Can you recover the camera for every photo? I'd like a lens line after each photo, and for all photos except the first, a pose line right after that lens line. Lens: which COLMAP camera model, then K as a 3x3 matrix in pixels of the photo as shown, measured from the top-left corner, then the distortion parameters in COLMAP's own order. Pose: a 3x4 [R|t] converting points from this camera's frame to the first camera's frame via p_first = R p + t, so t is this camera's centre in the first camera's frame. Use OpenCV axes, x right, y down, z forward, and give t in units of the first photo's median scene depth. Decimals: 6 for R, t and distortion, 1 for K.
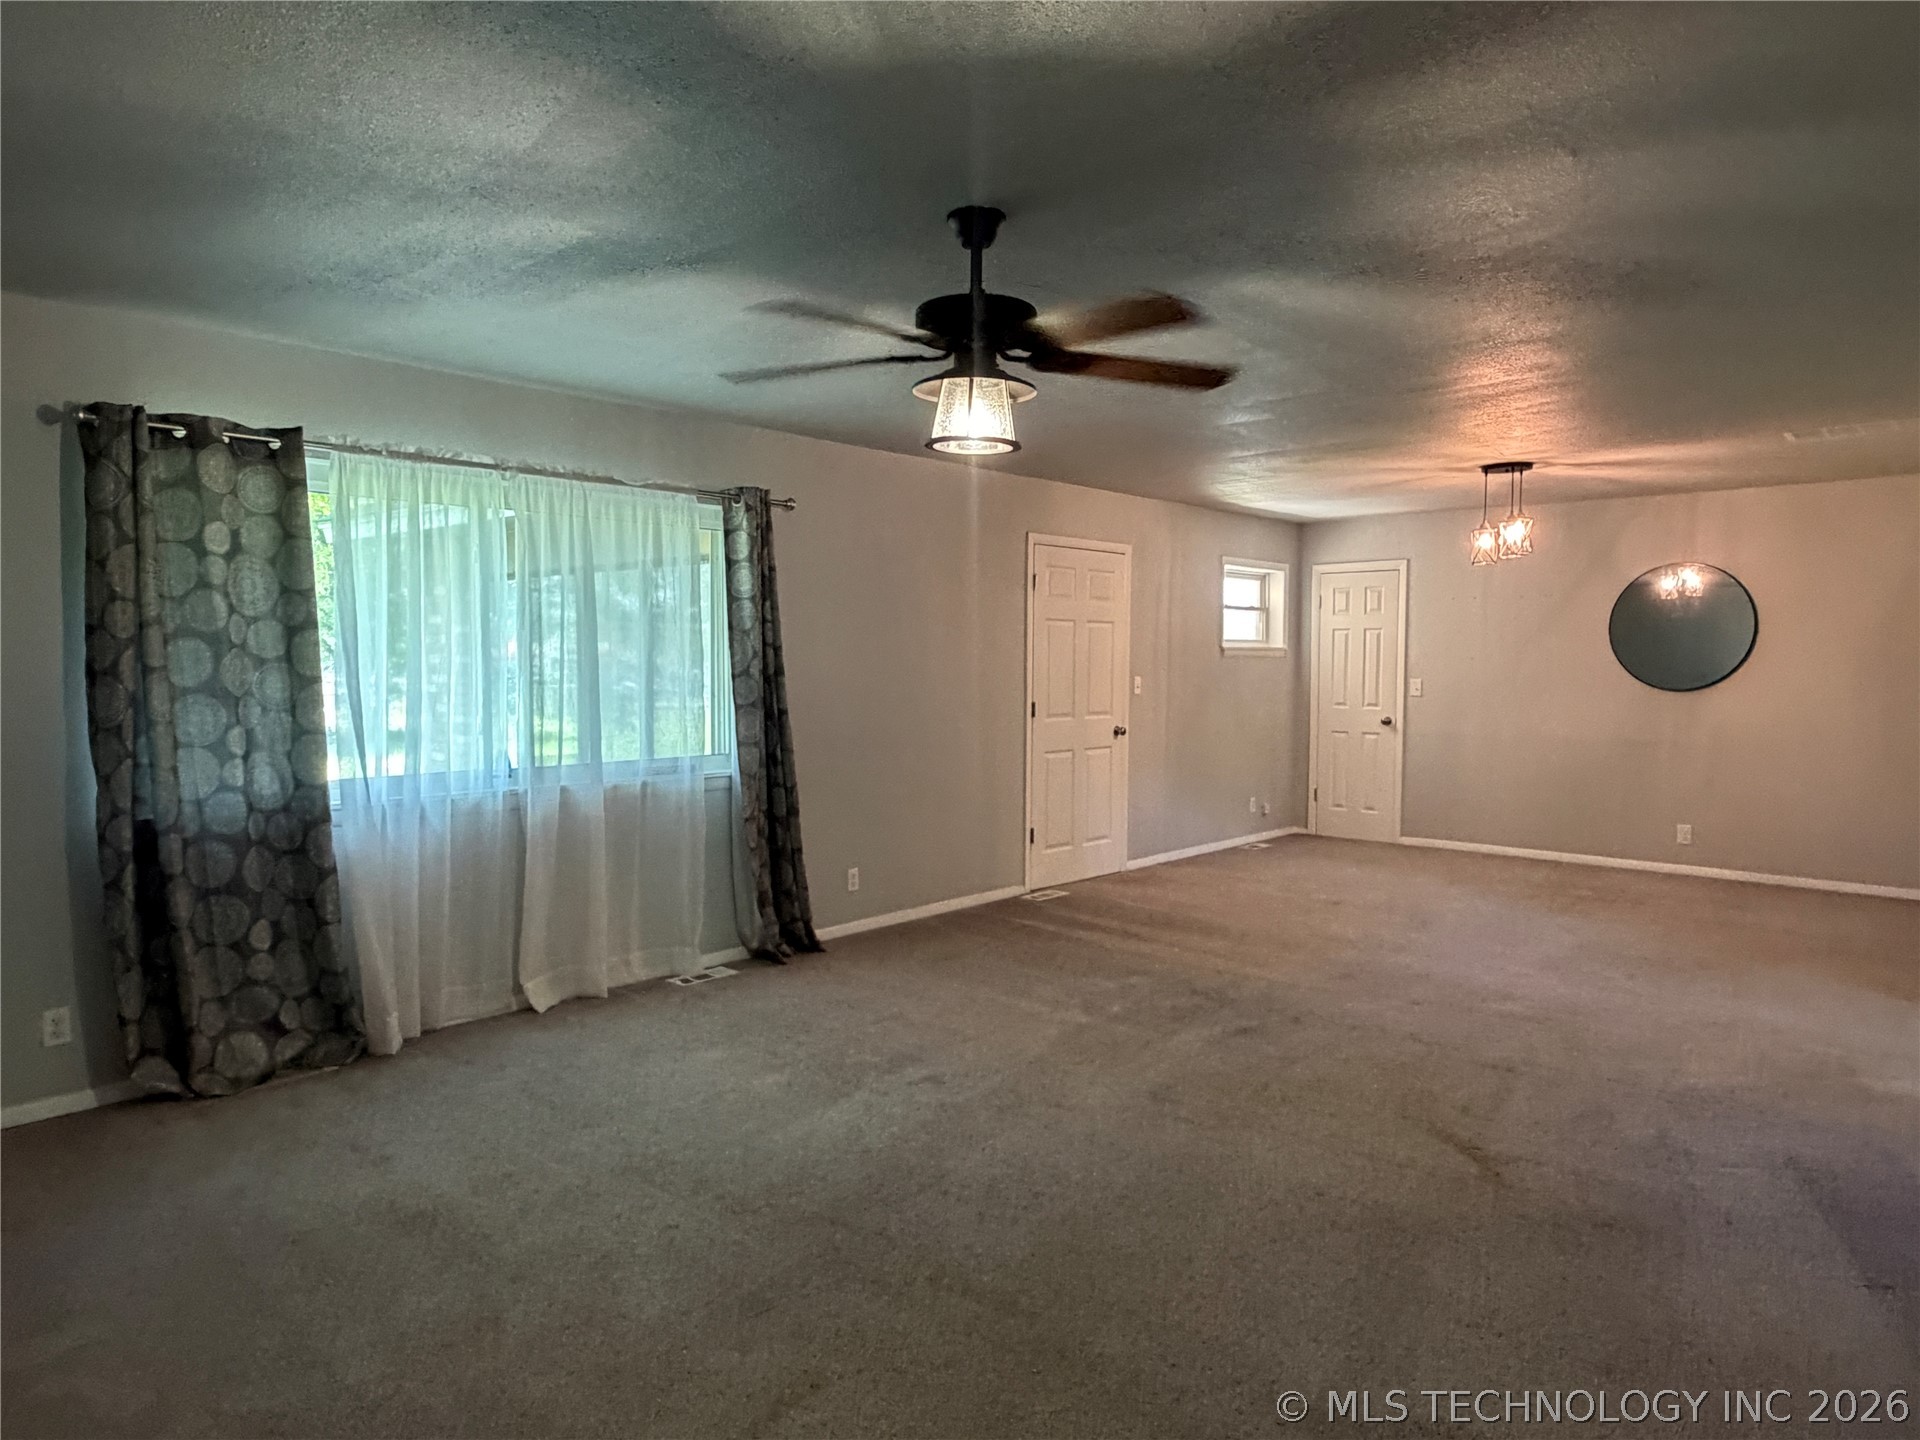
lens RADIAL K [[1185.1, 0, 961.5], [0, 1185.1, 718.6], [0, 0, 1]] dist [0.004498, 0.000919]
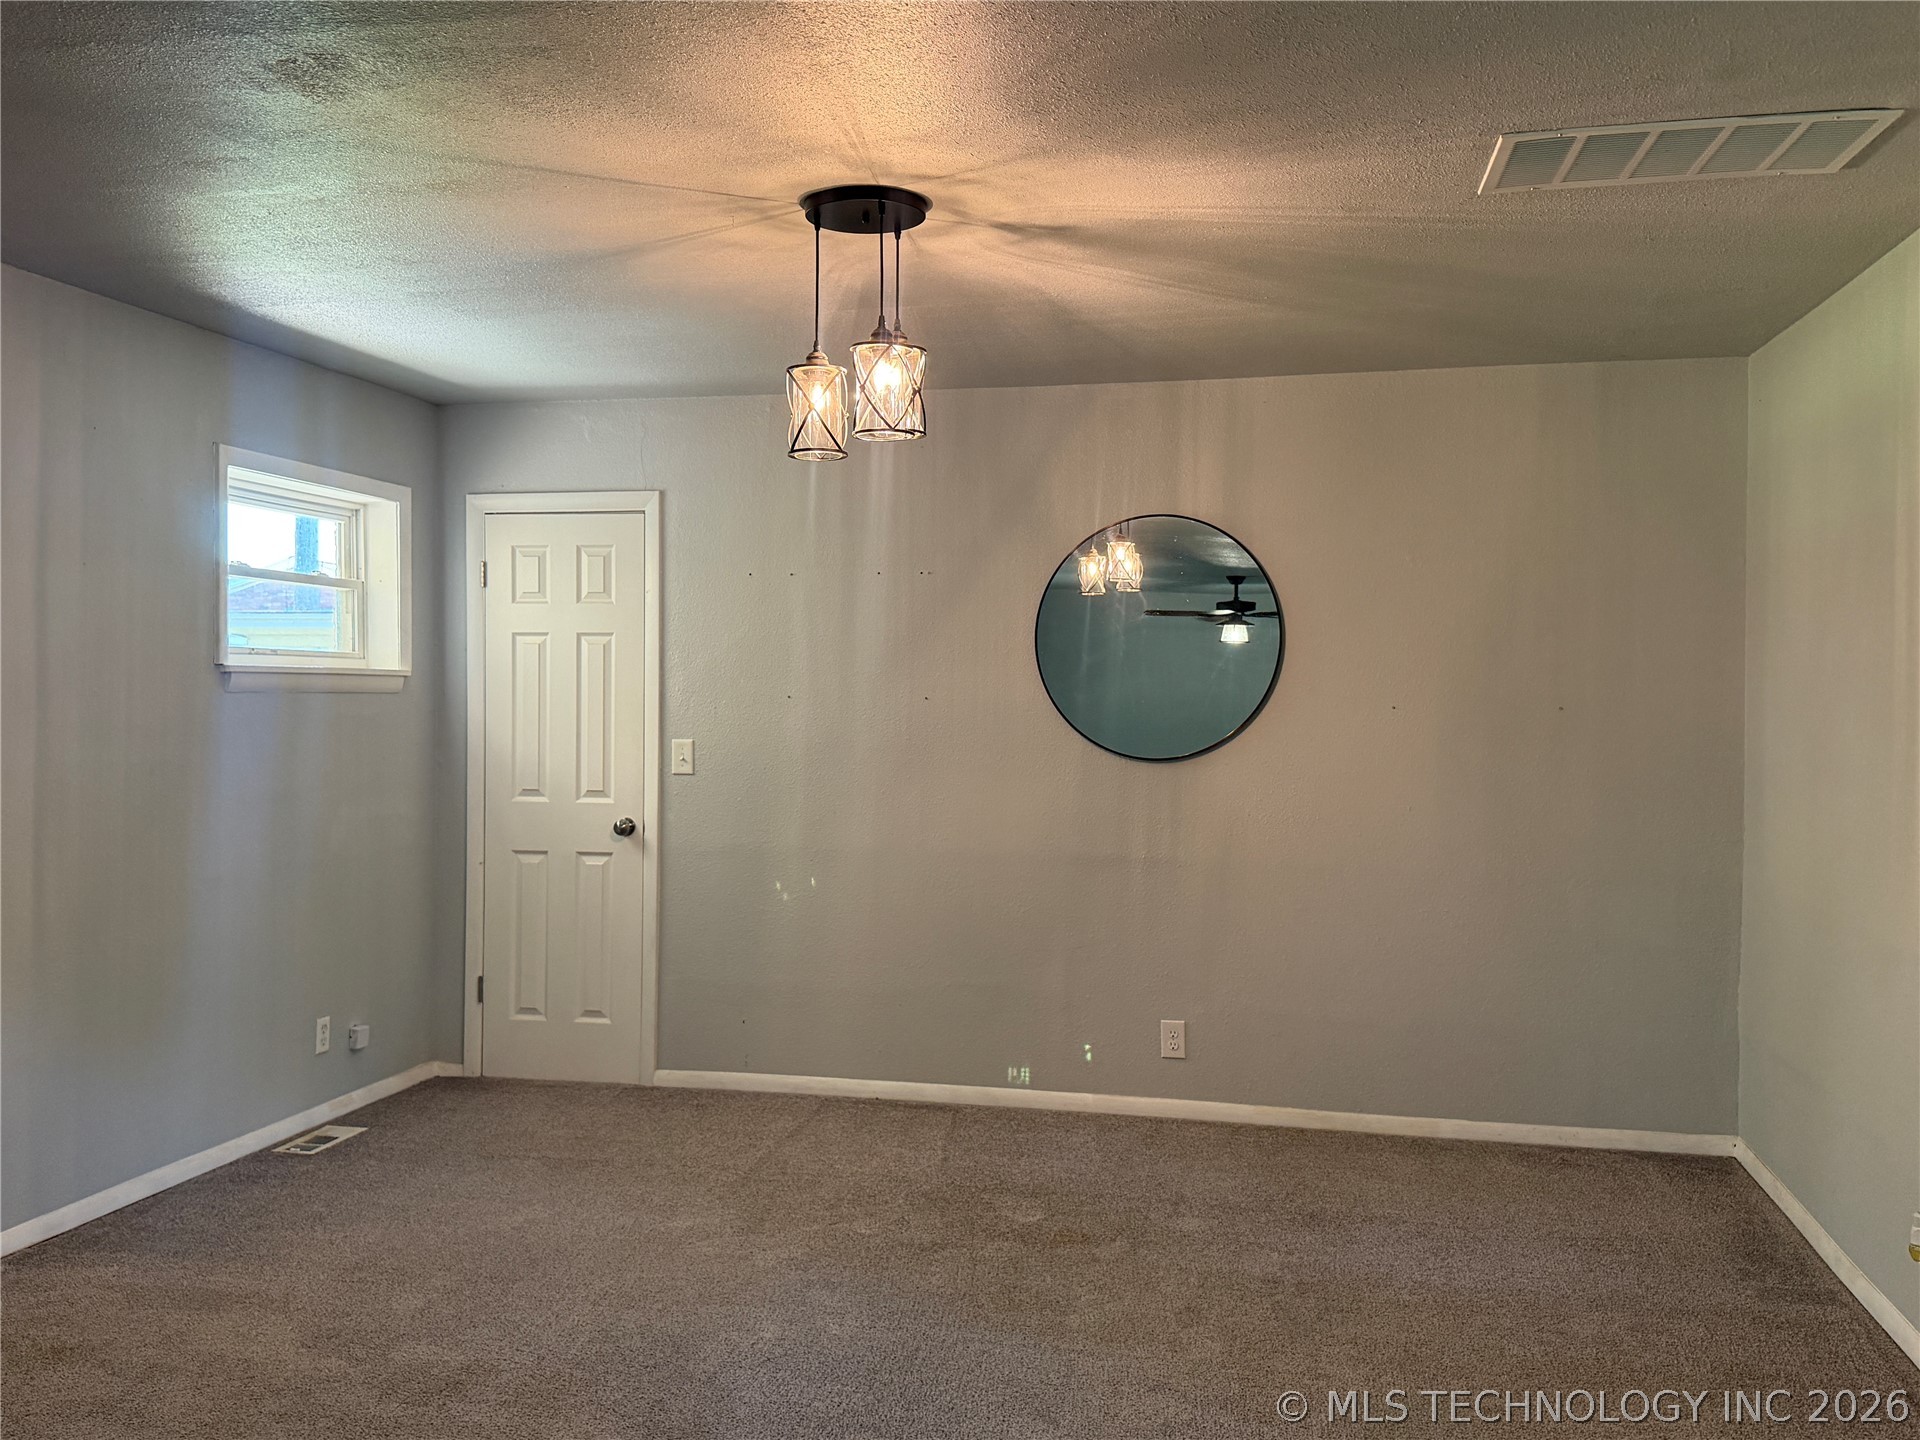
lens RADIAL K [[1614.0, 0, 961.4], [0, 1614.0, 720.4], [0, 0, 1]] dist [0.074498, 0.002600]
pose [[0.869476, -0.004599, 0.493953, 0.154858], [0.020720, 0.999416, -0.027168, -0.020342], [-0.493540, 0.033856, 0.869064, 0.366151]]
